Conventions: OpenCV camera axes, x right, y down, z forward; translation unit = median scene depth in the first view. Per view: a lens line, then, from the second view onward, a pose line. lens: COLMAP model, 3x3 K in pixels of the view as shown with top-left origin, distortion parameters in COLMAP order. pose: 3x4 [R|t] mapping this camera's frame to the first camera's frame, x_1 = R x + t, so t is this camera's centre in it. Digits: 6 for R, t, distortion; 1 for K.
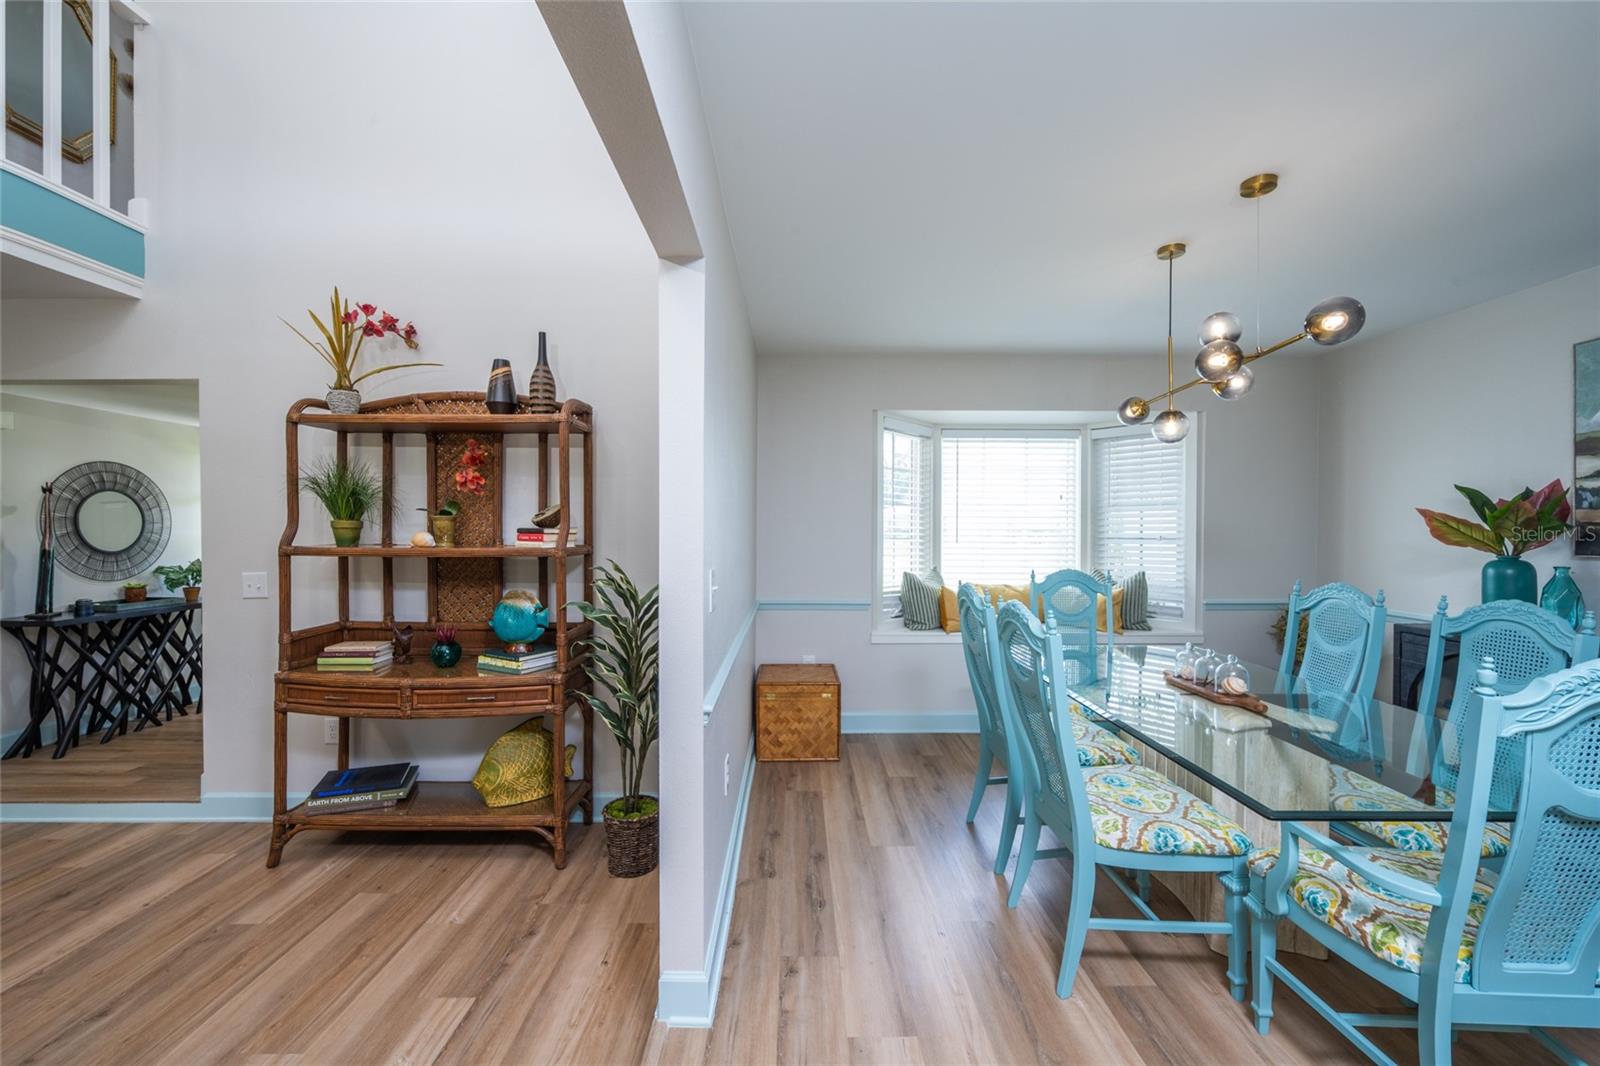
lens RADIAL K [[626.4, 0, 801.3], [0, 626.4, 536.4], [0, 0, 1]] dist [-0.000292, 0.000199]
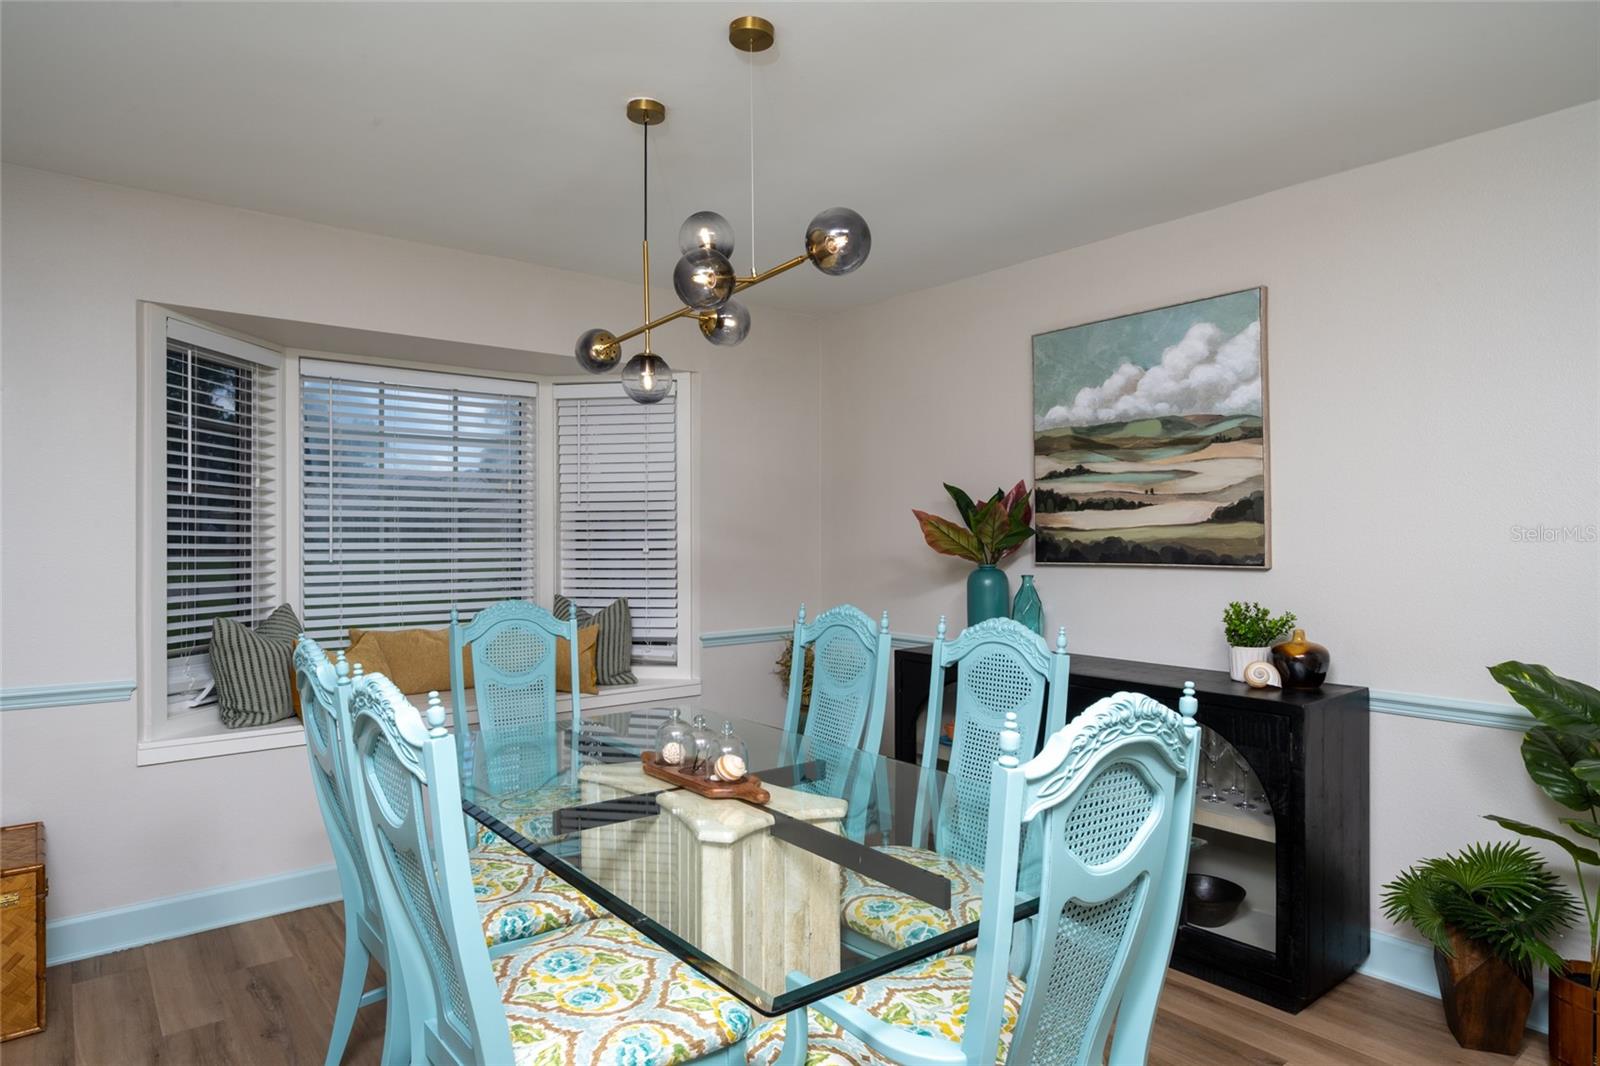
lens RADIAL K [[943.7, 0, 800.0], [0, 943.7, 533.0], [0, 0, 1]] dist [-0.002090, -0.000472]
pose [[0.785520, -0.002393, 0.618831, 0.124901], [0.011971, 0.999864, -0.011330, -0.002199], [-0.618720, 0.016308, 0.785442, 0.154572]]
